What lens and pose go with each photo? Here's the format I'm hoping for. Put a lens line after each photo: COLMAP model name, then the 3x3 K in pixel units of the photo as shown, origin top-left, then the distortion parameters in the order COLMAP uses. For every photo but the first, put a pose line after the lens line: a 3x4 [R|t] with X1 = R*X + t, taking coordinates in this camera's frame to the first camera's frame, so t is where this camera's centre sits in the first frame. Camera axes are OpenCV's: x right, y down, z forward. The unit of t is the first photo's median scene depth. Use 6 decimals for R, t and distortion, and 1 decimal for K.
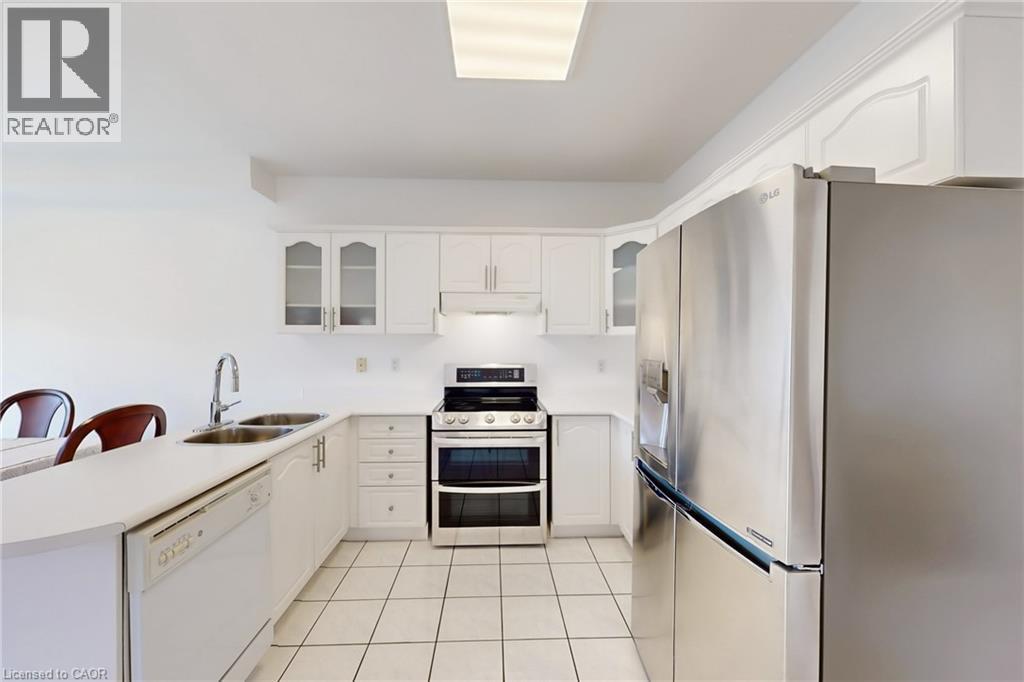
lens RADIAL K [[382.0, 0, 502.9], [0, 382.0, 341.9], [0, 0, 1]] dist [-0.006485, 0.000934]
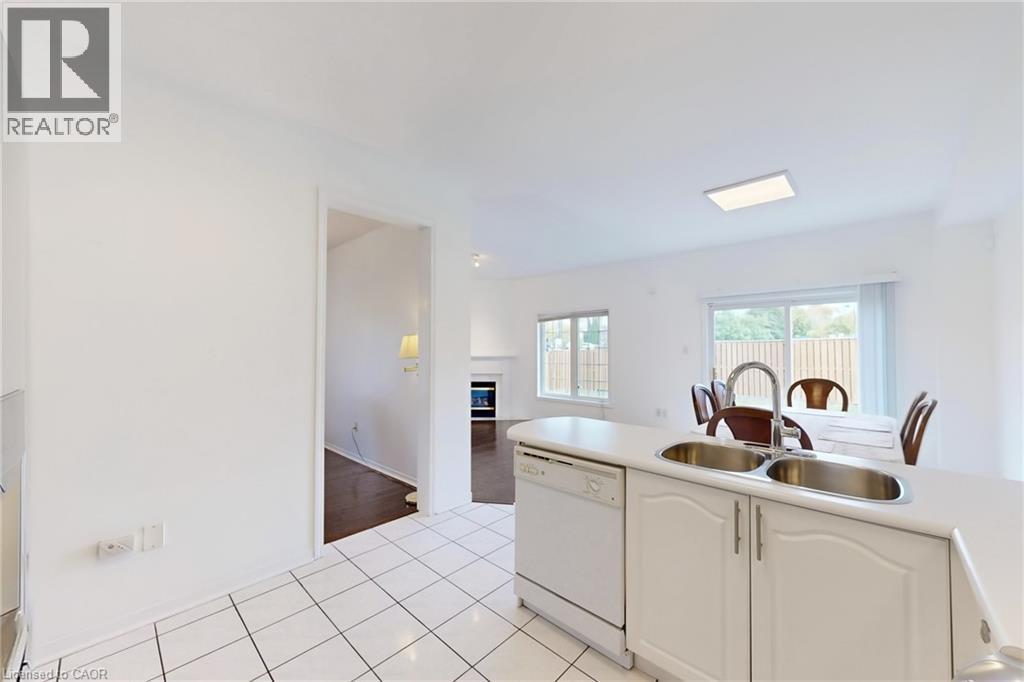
lens RADIAL K [[382.0, 0, 515.5], [0, 382.0, 343.8], [0, 0, 1]] dist [-0.006485, 0.000934]
pose [[-0.710986, -0.012743, -0.703091, 0.176244], [-0.000441, 0.999844, -0.017675, 0.004750], [0.703206, -0.012256, -0.710880, 0.962544]]
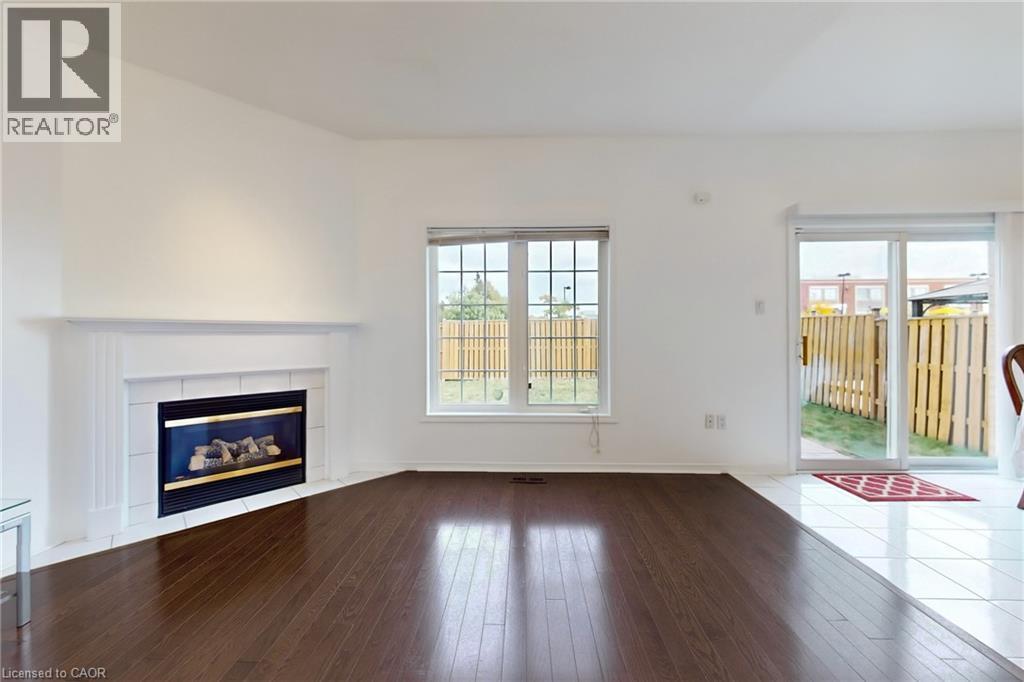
lens RADIAL K [[382.0, 0, 510.2], [0, 382.0, 334.9], [0, 0, 1]] dist [-0.006485, 0.000934]
pose [[-0.073052, -0.004513, -0.997318, -0.744108], [0.004996, 0.999976, -0.004891, 0.095976], [0.997316, -0.005340, -0.073028, -0.610702]]
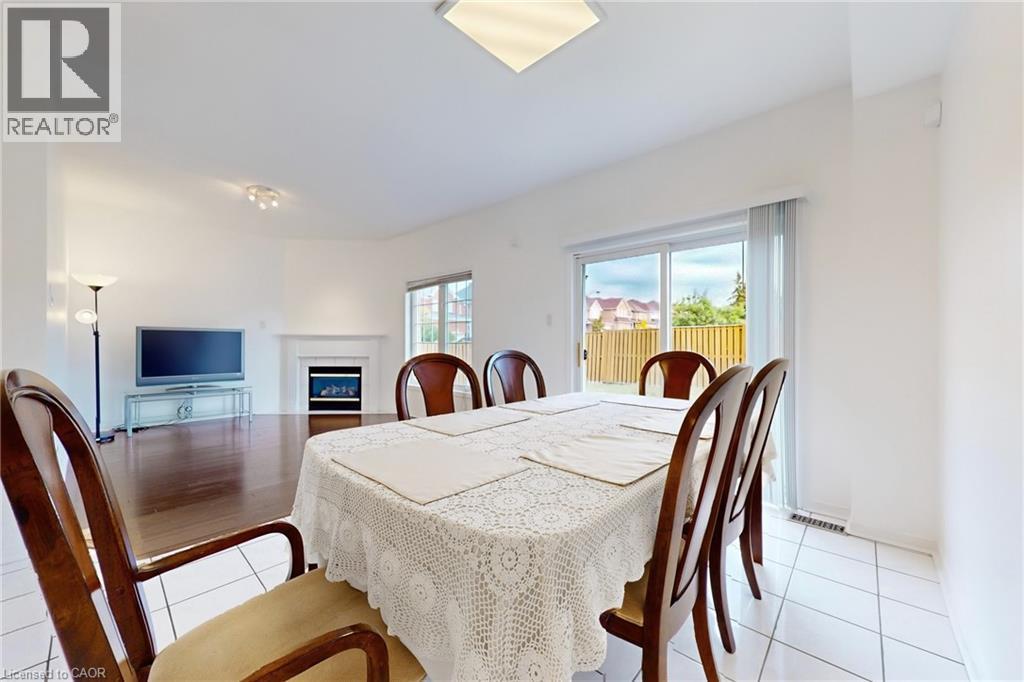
lens RADIAL K [[382.0, 0, 521.2], [0, 382.0, 345.2], [0, 0, 1]] dist [-0.006485, 0.000934]
pose [[-0.696953, -0.003362, -0.717109, -0.808944], [-0.005985, 0.999981, 0.001128, 0.107486], [0.717092, 0.005078, -0.696960, 1.131680]]
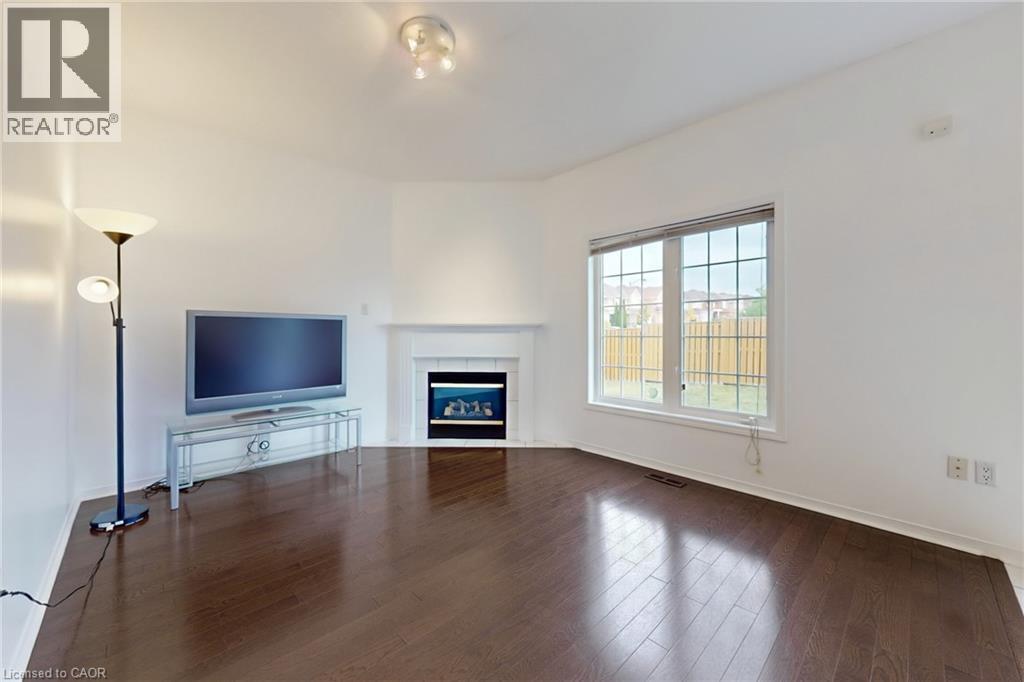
lens RADIAL K [[382.0, 0, 516.6], [0, 382.0, 332.7], [0, 0, 1]] dist [-0.006485, 0.000934]
pose [[-0.744246, -0.007683, -0.667862, -0.805671], [-0.002488, 0.999959, -0.008731, 0.098921], [0.667901, -0.004836, -0.744234, -0.080931]]
